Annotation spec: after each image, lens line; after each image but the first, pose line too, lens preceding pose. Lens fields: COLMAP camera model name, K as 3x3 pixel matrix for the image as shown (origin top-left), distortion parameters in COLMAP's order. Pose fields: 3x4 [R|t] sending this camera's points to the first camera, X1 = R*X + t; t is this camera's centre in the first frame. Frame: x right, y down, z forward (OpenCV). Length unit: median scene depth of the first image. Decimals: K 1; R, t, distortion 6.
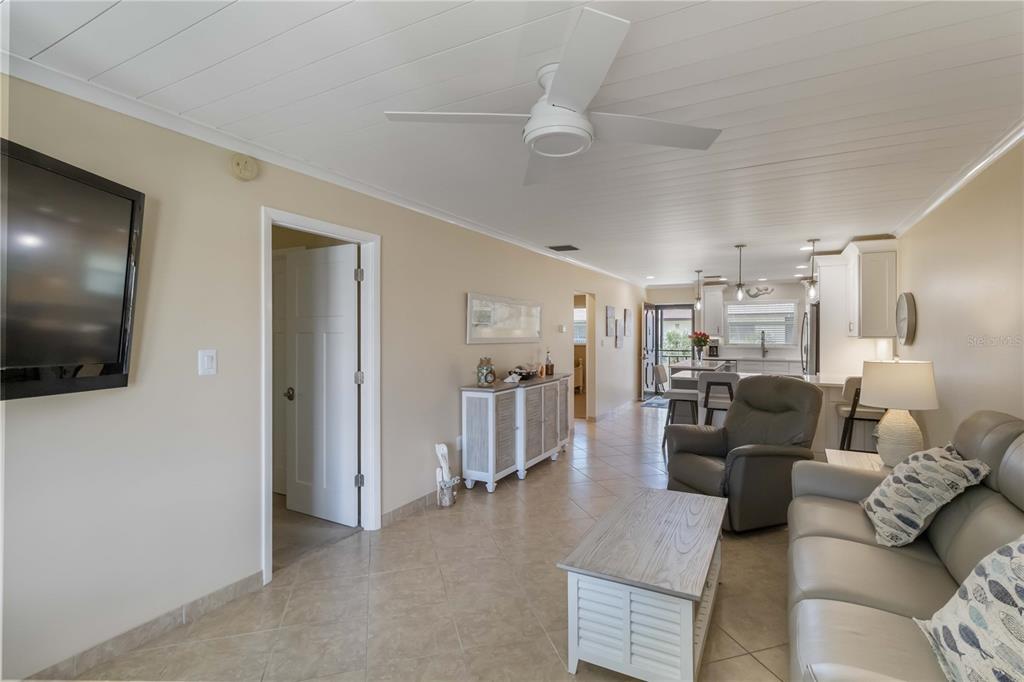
lens RADIAL K [[475.9, 0, 522.9], [0, 475.9, 334.0], [0, 0, 1]] dist [-0.000400, 0.000210]
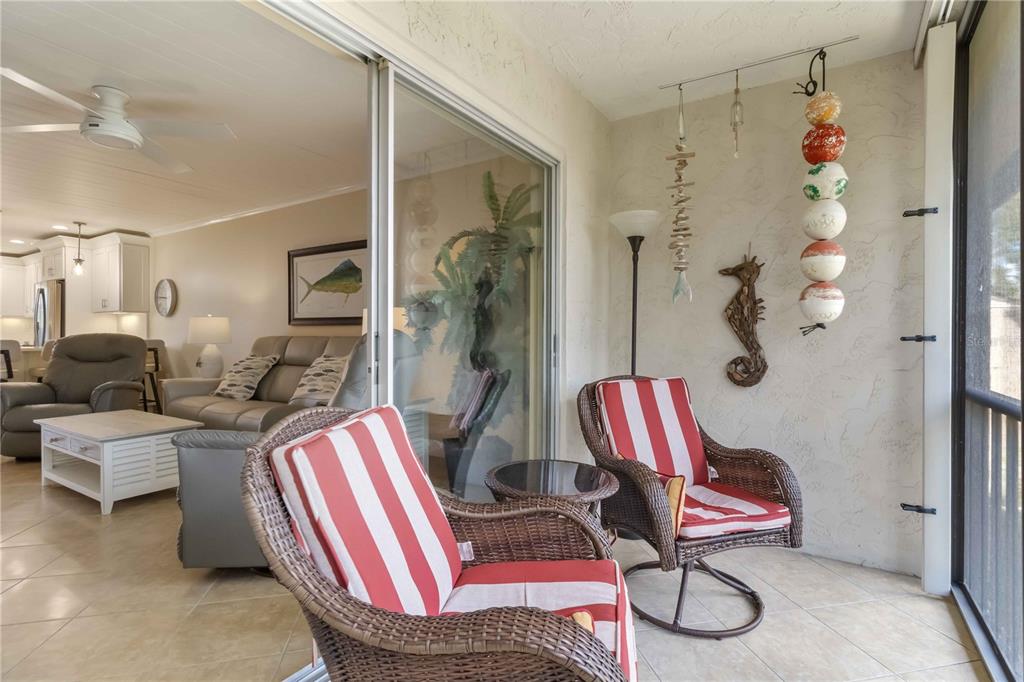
lens RADIAL K [[494.0, 0, 527.5], [0, 494.0, 339.6], [0, 0, 1]] dist [0.001189, -0.000163]
pose [[0.062721, -0.004446, 0.998021, -0.487839], [-0.003028, 0.999985, 0.004645, 0.068848], [-0.998026, -0.003313, 0.062707, -0.127793]]
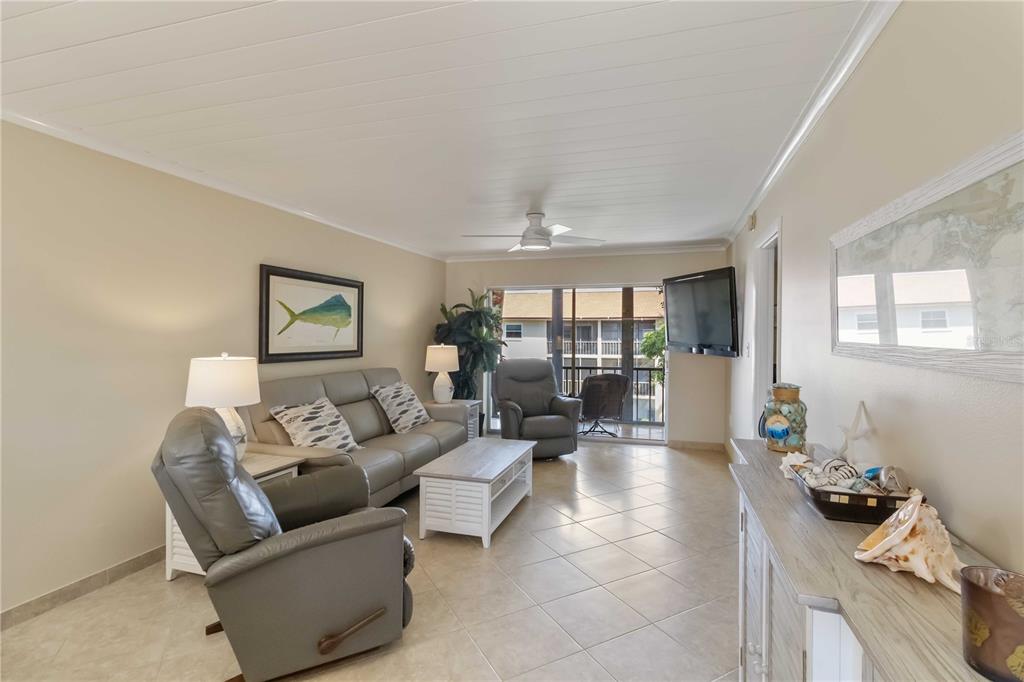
lens RADIAL K [[475.9, 0, 522.9], [0, 475.9, 334.0], [0, 0, 1]] dist [-0.000400, 0.000210]
pose [[-0.978876, -0.000198, -0.204457, 0.212959], [-0.000406, 0.999999, 0.000974, 0.002872], [0.204456, 0.001036, -0.978875, 1.143832]]
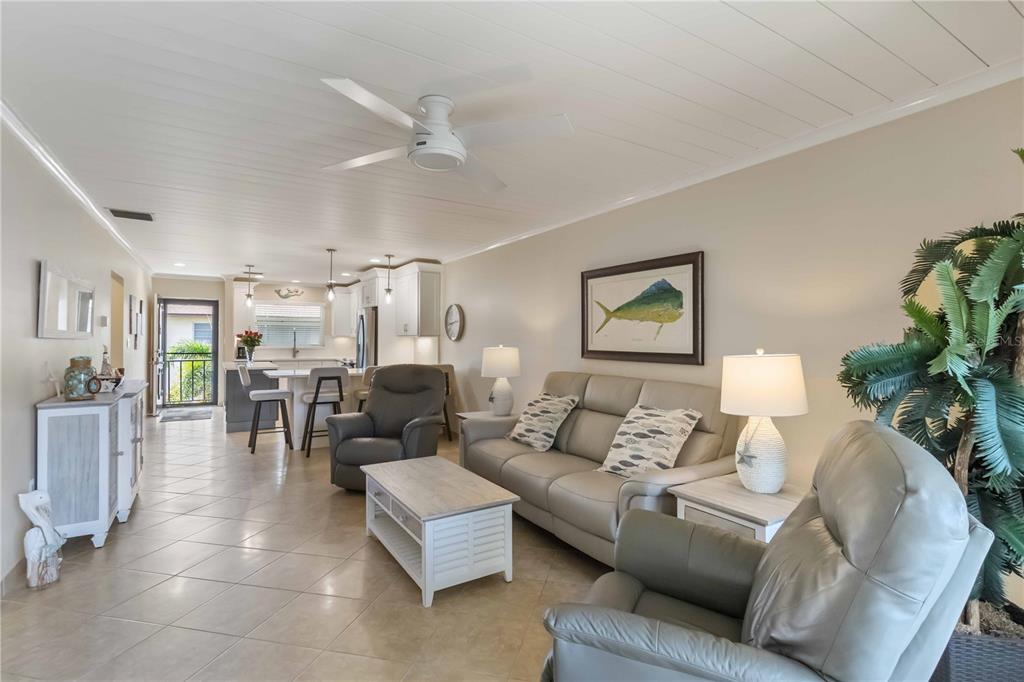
lens RADIAL K [[499.4, 0, 528.7], [0, 499.4, 339.3], [0, 0, 1]] dist [-0.003045, -0.000098]
pose [[0.487278, 0.004562, 0.873235, -0.328909], [-0.004802, 0.999985, -0.002545, 0.017923], [-0.873234, -0.002953, 0.487292, 0.067152]]
